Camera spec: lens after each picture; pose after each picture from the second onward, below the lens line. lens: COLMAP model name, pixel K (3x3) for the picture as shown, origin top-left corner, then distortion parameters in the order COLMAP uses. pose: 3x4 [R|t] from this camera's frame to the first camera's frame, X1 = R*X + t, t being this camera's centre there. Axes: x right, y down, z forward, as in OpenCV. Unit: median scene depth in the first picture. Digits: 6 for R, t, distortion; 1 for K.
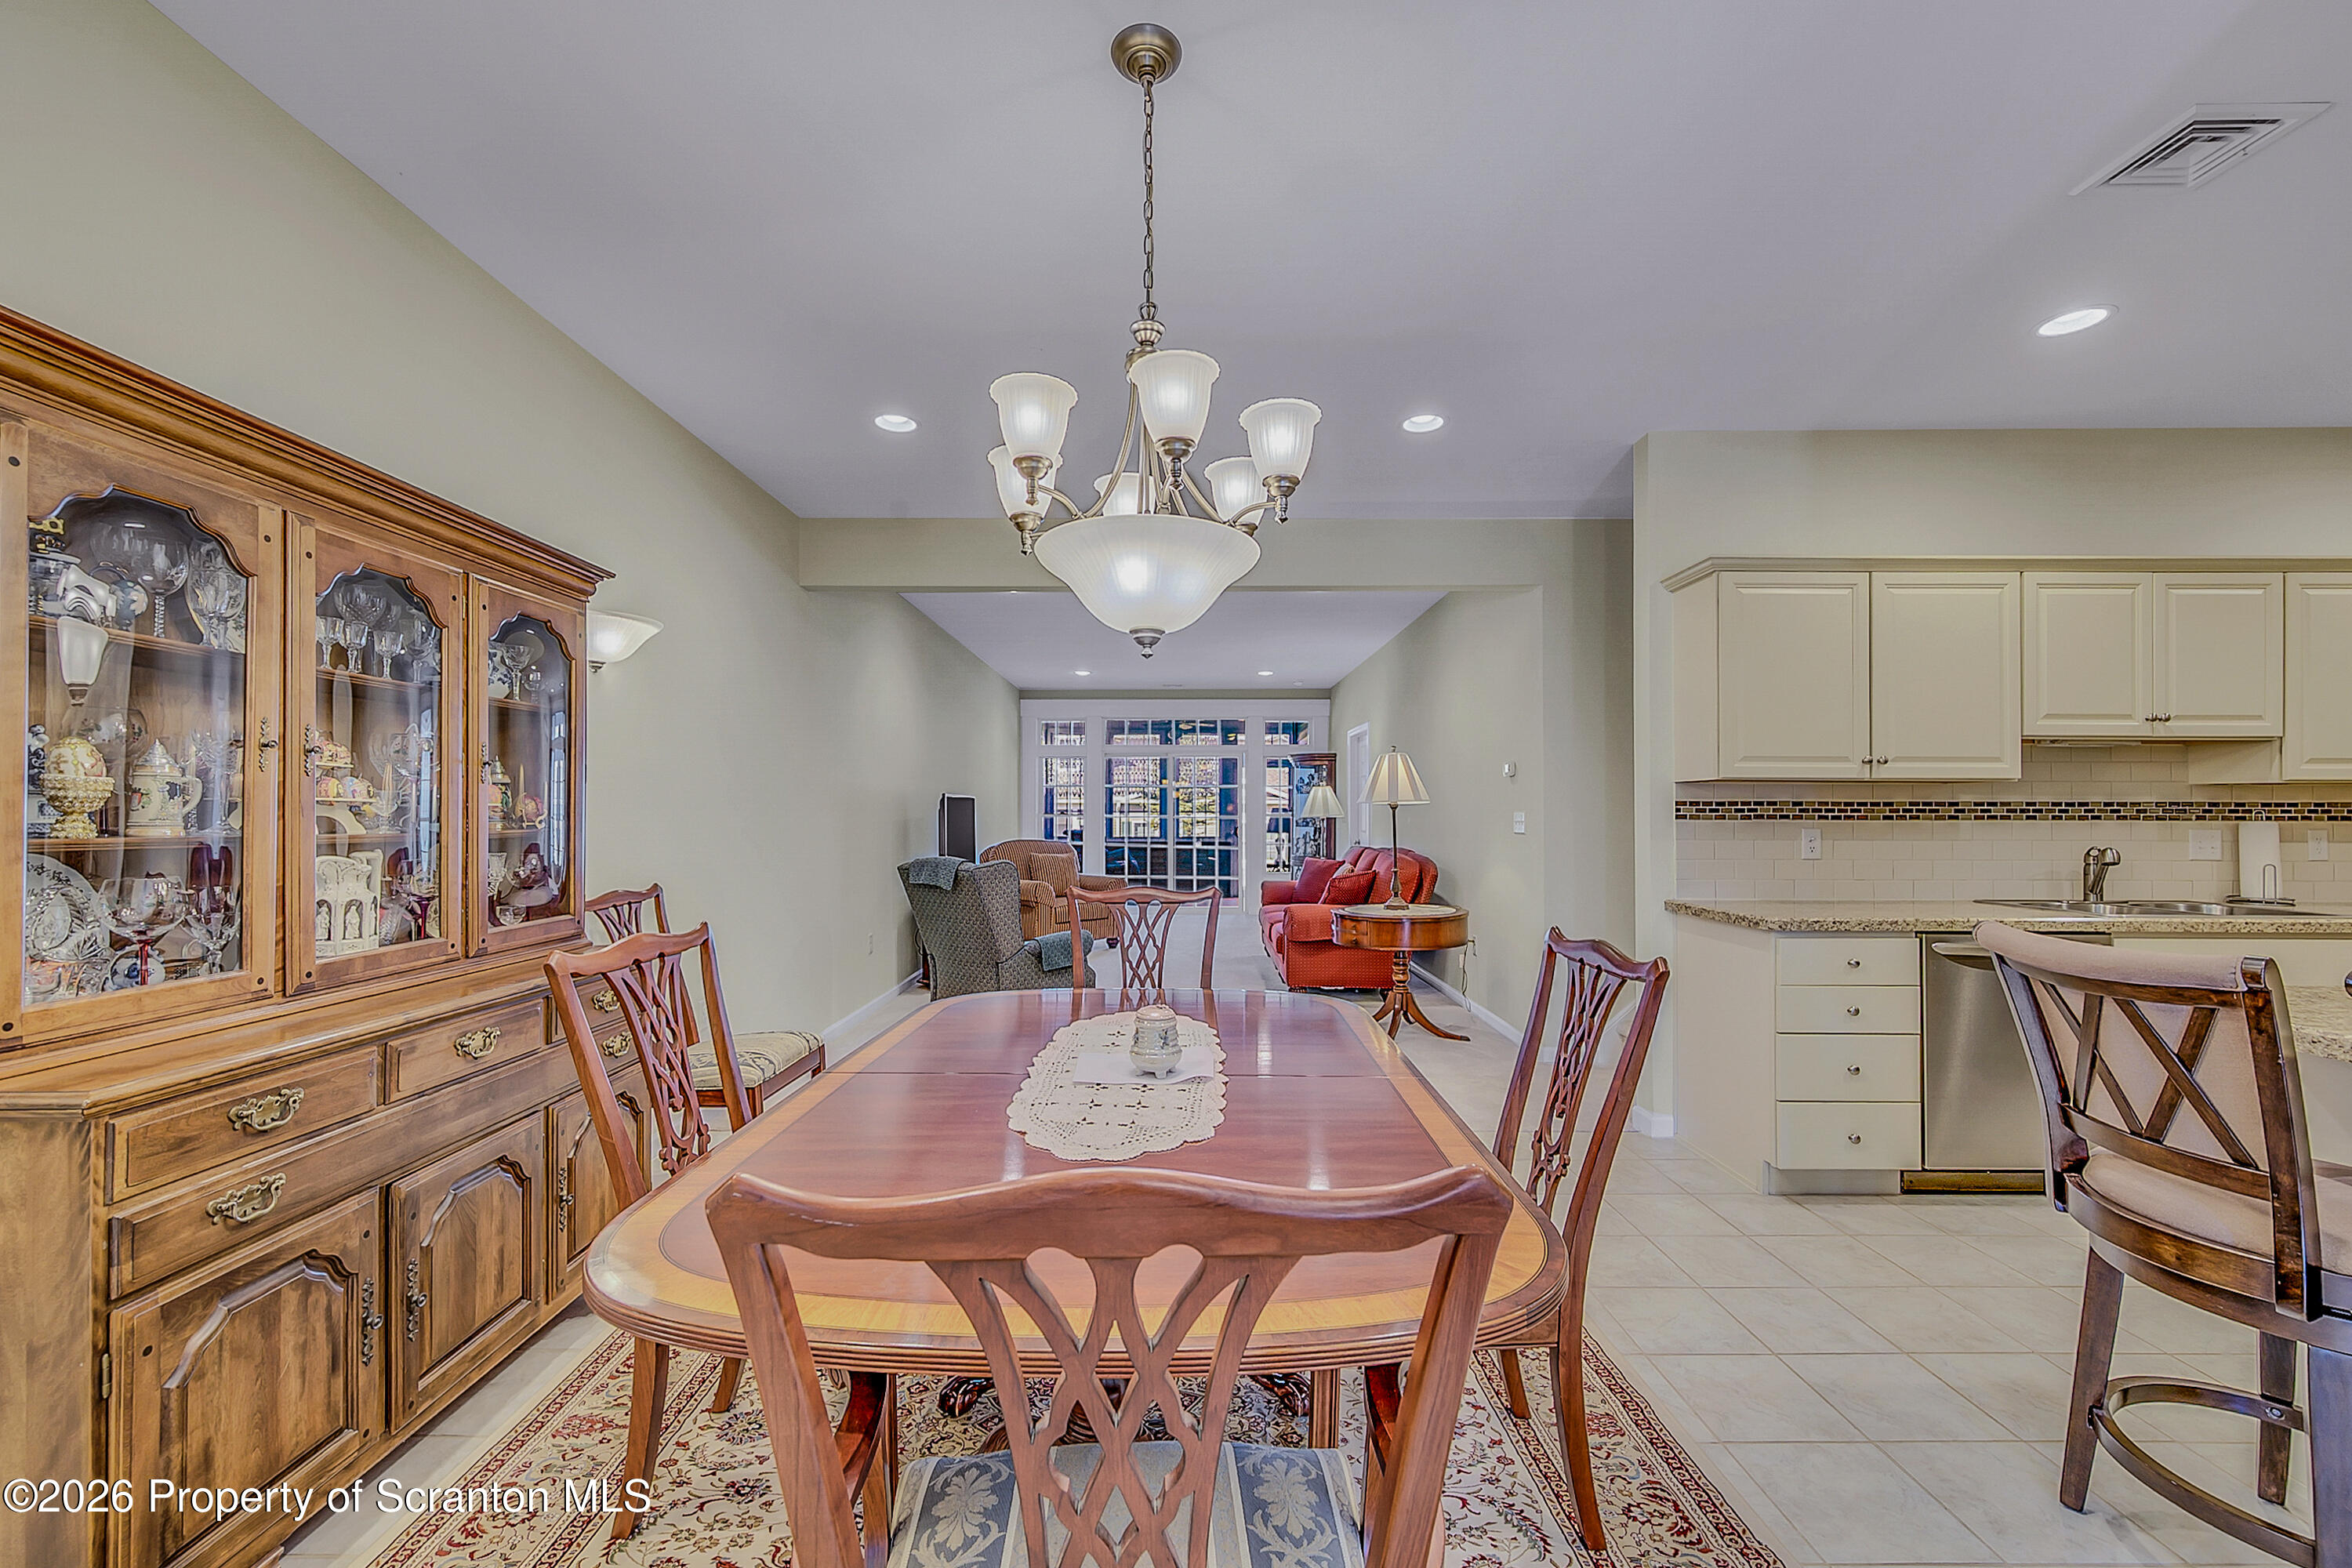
lens RADIAL K [[933.1, 0, 1167.6], [0, 933.1, 804.0], [0, 0, 1]] dist [0.001446, 0.000159]
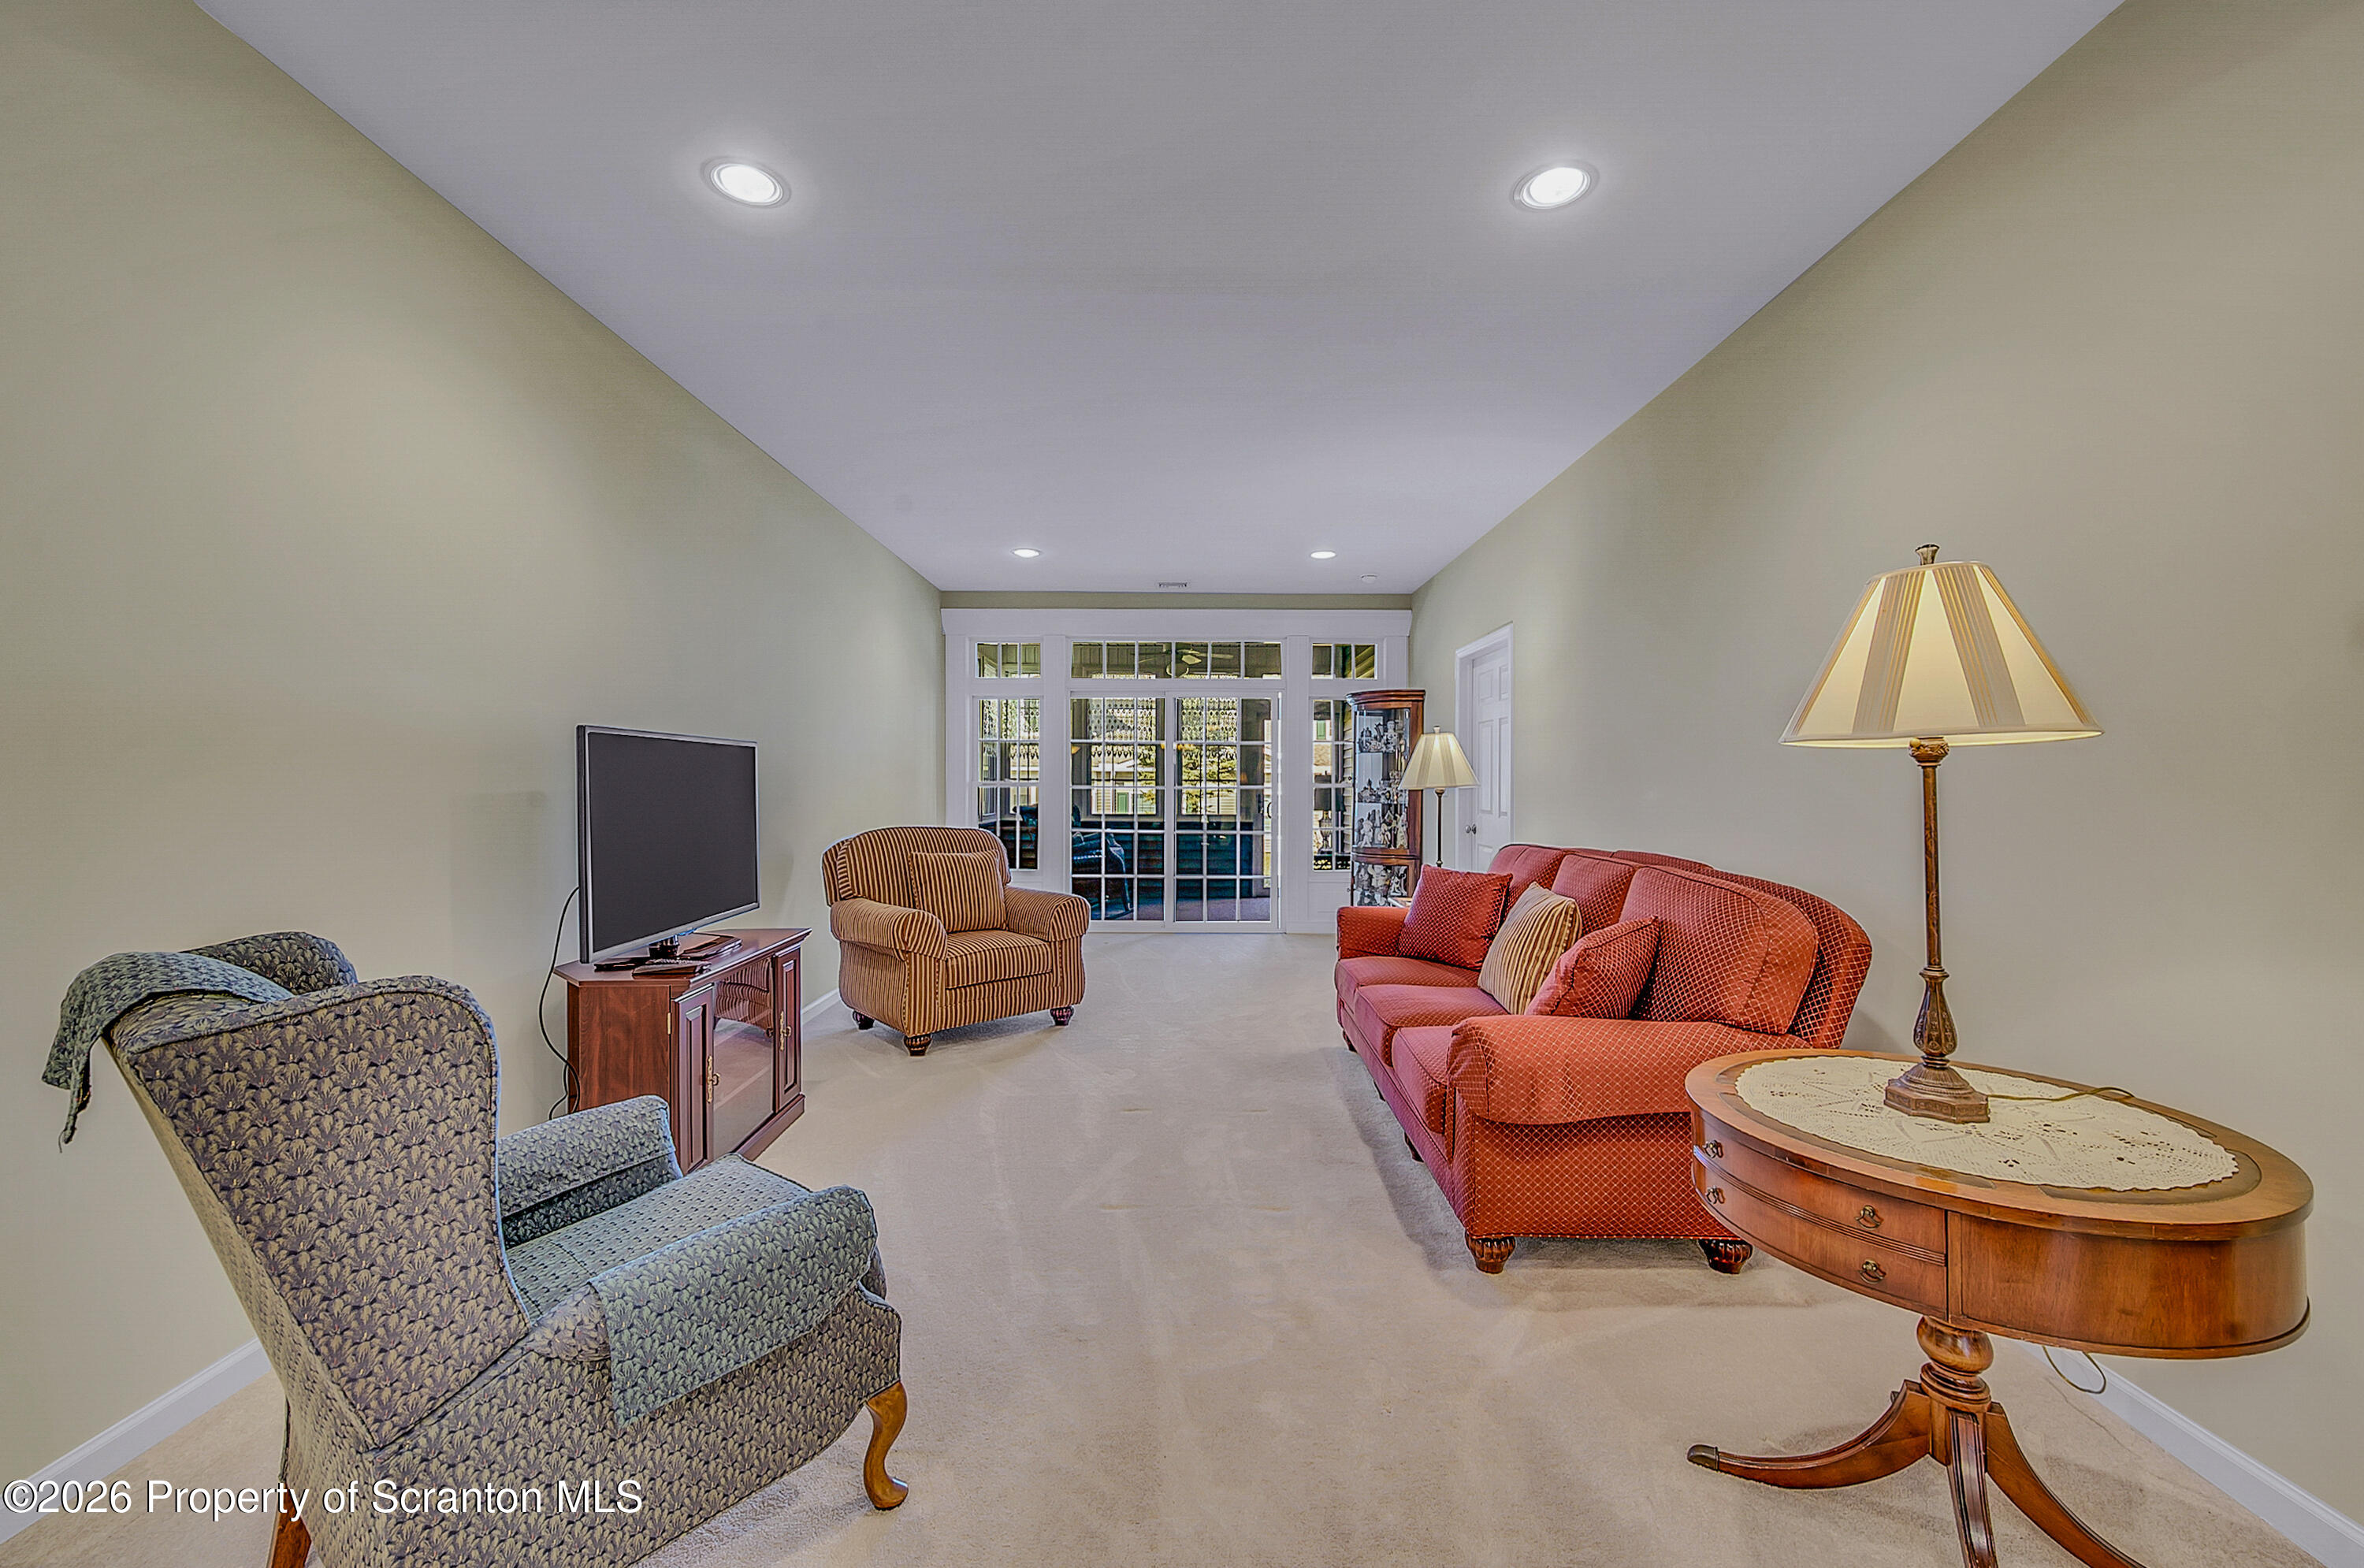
lens RADIAL K [[978.8, 0, 1195.3], [0, 978.8, 790.4], [0, 0, 1]] dist [-0.001529, -0.000237]
pose [[0.999659, 0.001660, 0.026052, 0.003698], [-0.002123, 0.999840, 0.017758, 0.003316], [-0.026019, -0.017807, 0.999503, 0.284793]]
